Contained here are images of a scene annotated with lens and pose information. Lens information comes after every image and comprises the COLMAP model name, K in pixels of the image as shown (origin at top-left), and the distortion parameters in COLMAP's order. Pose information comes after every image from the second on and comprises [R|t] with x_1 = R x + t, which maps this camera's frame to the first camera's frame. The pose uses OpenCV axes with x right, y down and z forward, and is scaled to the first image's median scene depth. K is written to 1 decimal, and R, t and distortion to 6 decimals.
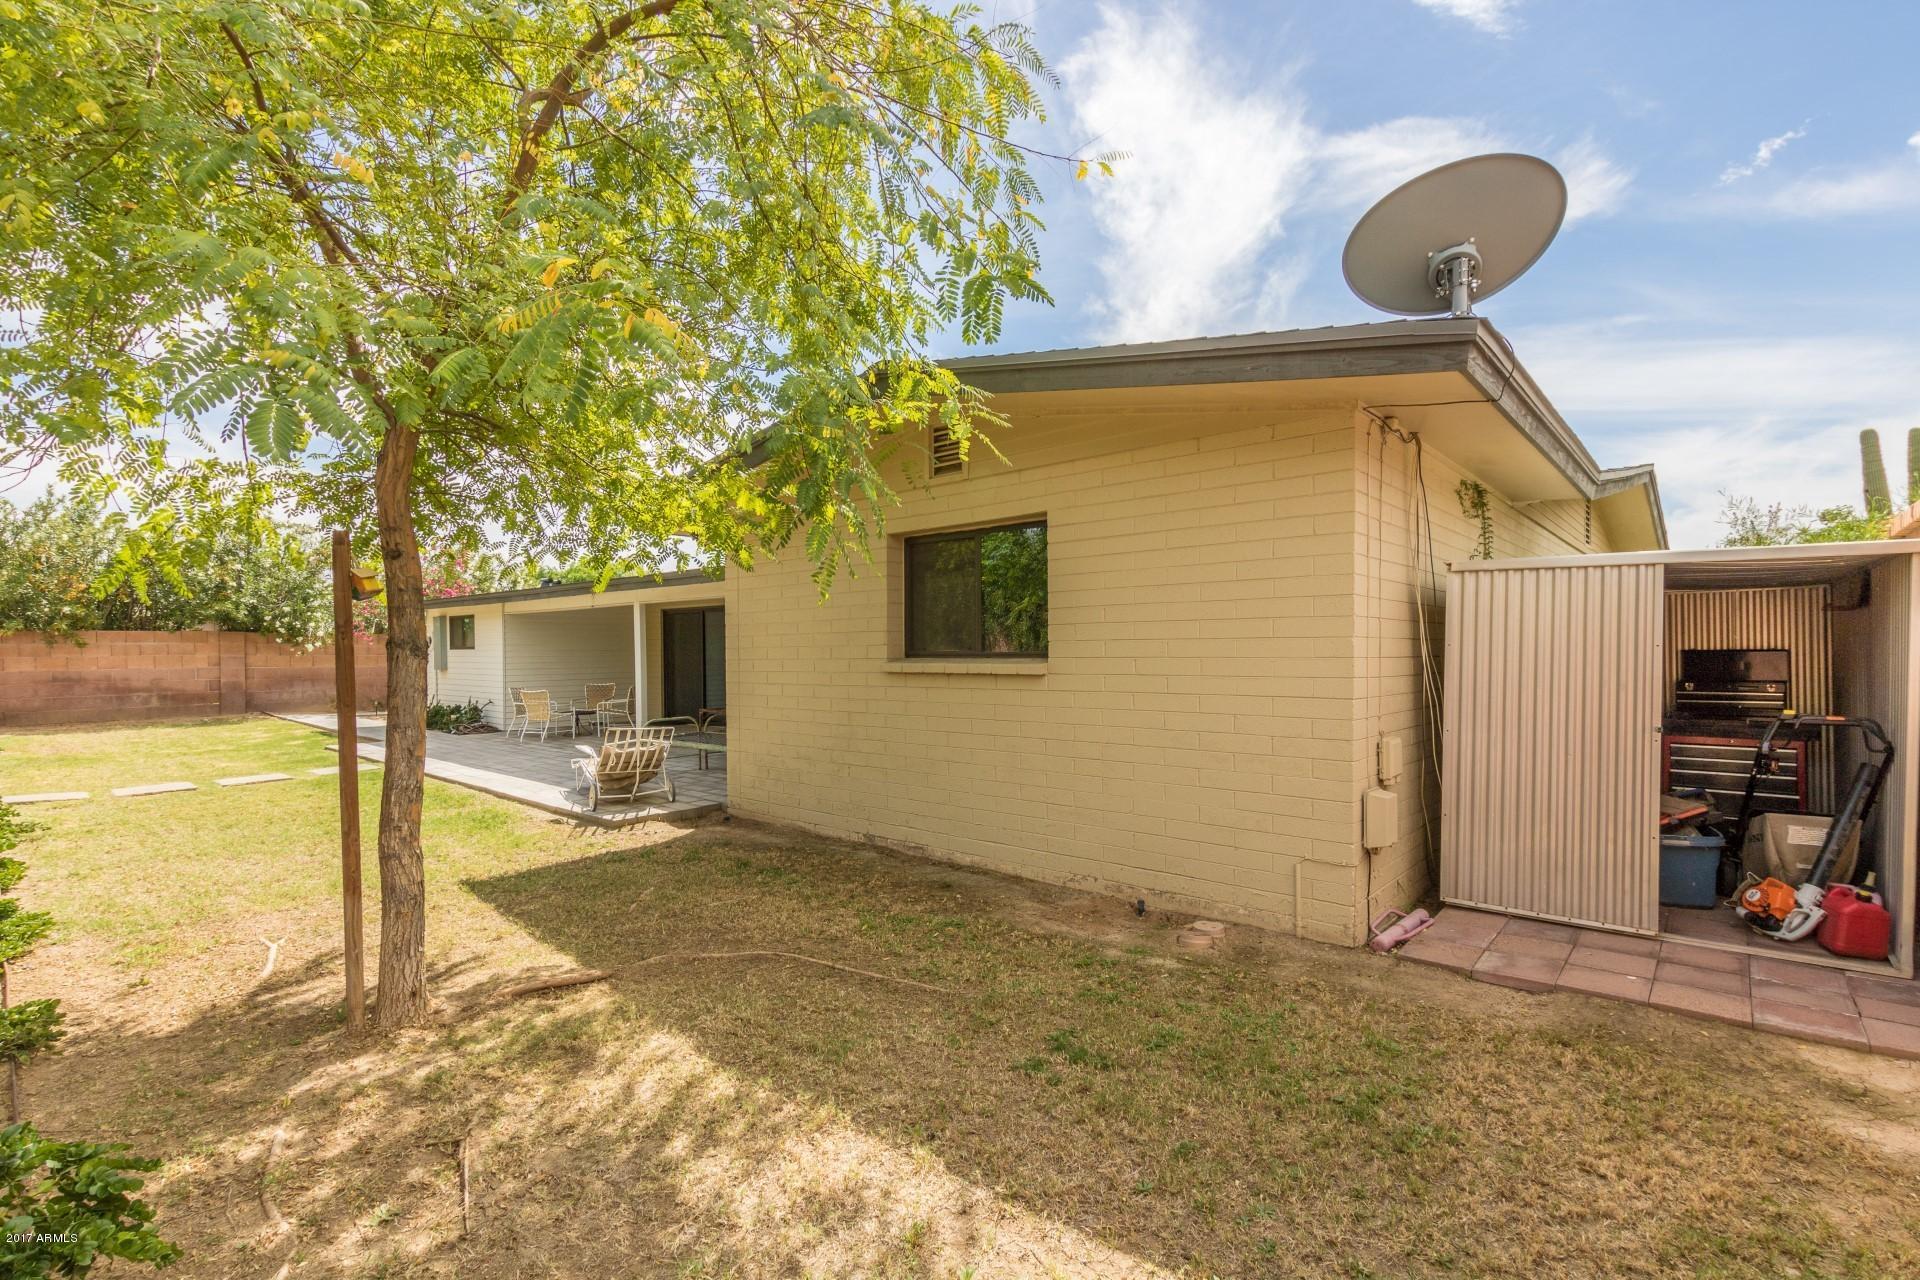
lens RADIAL K [[892.1, 0, 964.1], [0, 892.1, 652.2], [0, 0, 1]] dist [0.003162, 0.000231]
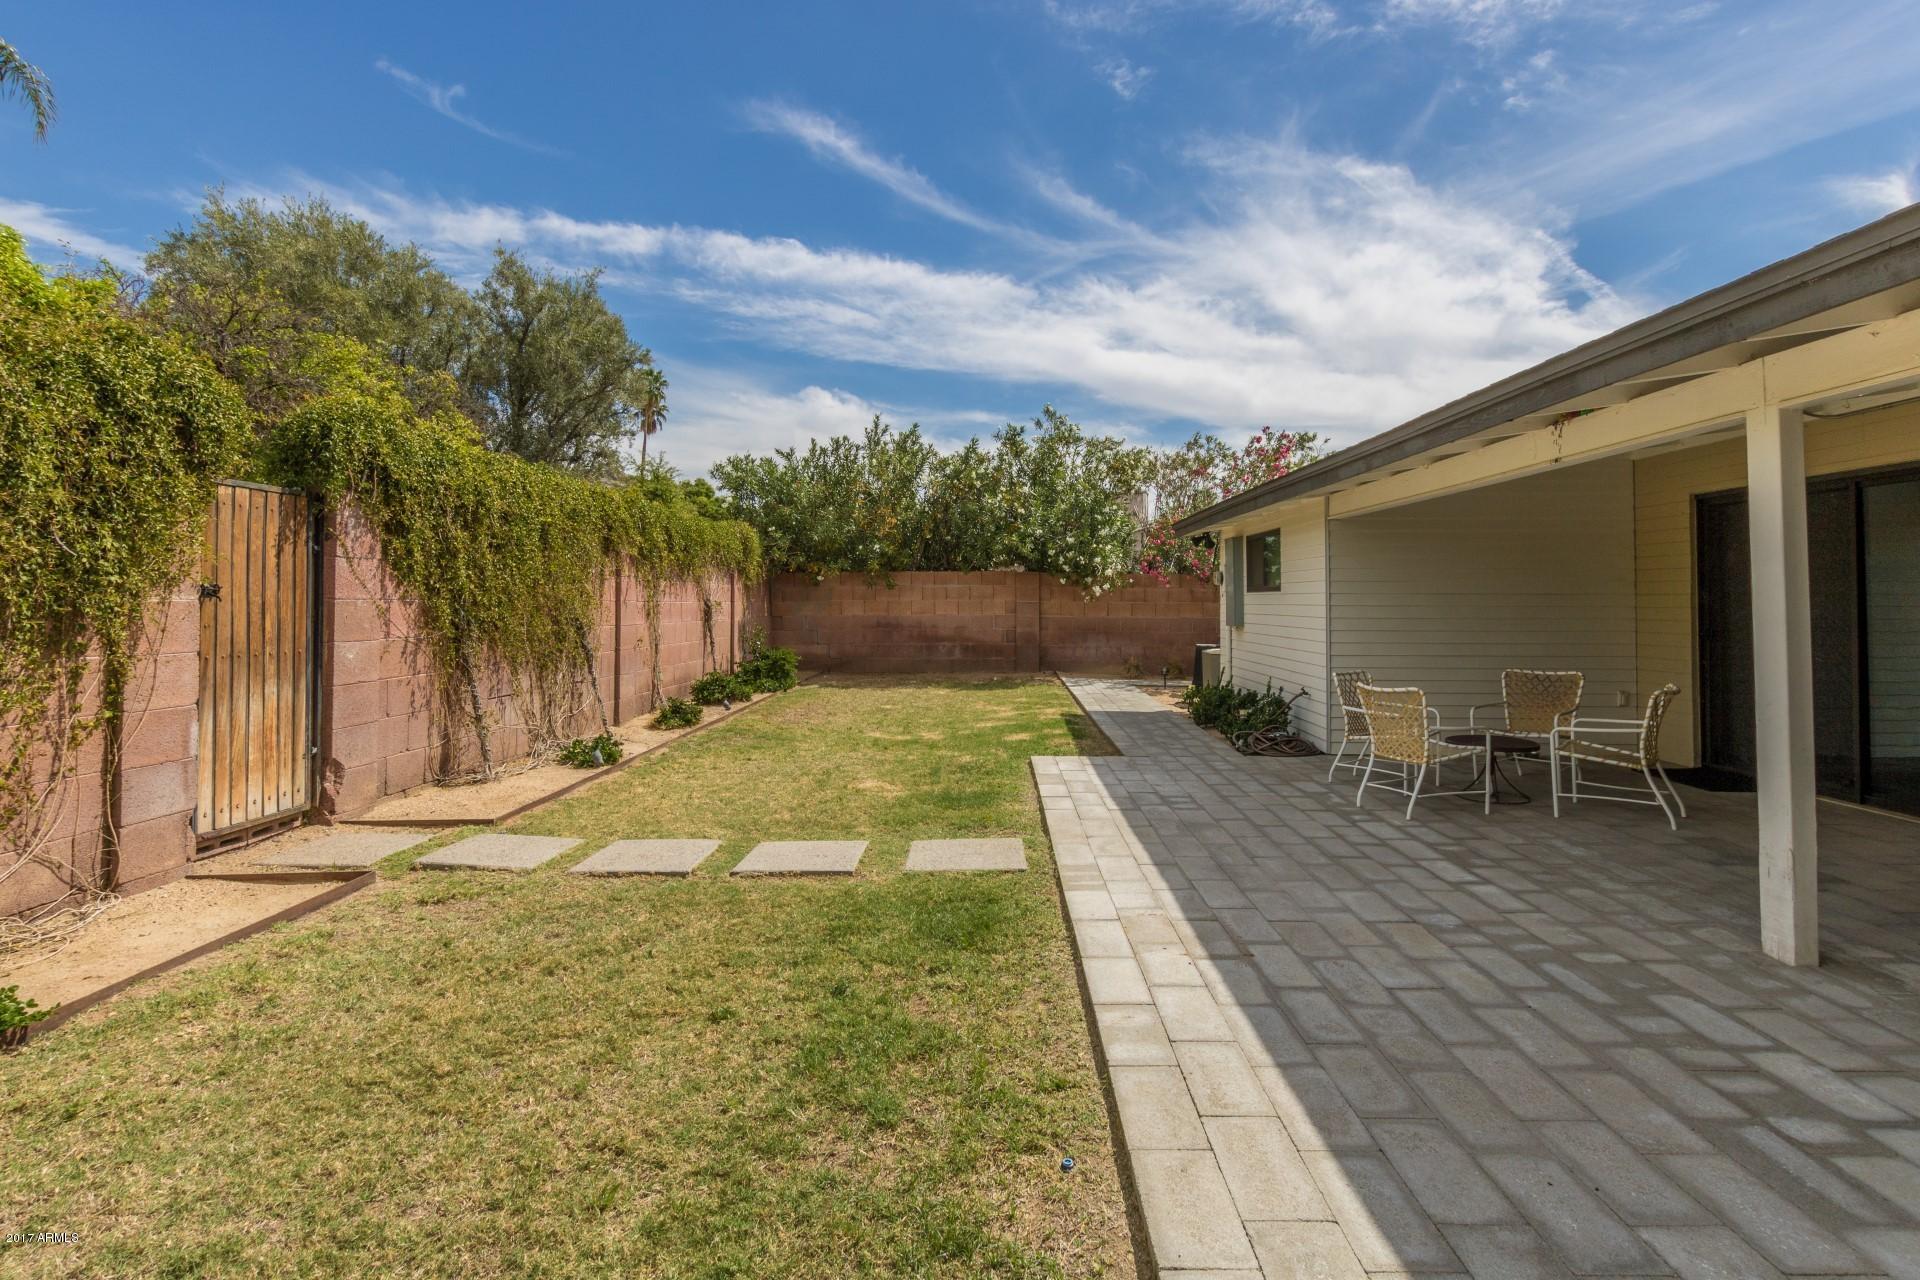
lens RADIAL K [[892.1, 0, 1010.4], [0, 892.1, 590.9], [0, 0, 1]] dist [0.003162, 0.000231]
pose [[0.666494, -0.000863, -0.745510, -0.233973], [-0.009230, 0.999913, -0.009410, 0.003021], [0.745453, 0.013153, 0.666428, 0.477874]]
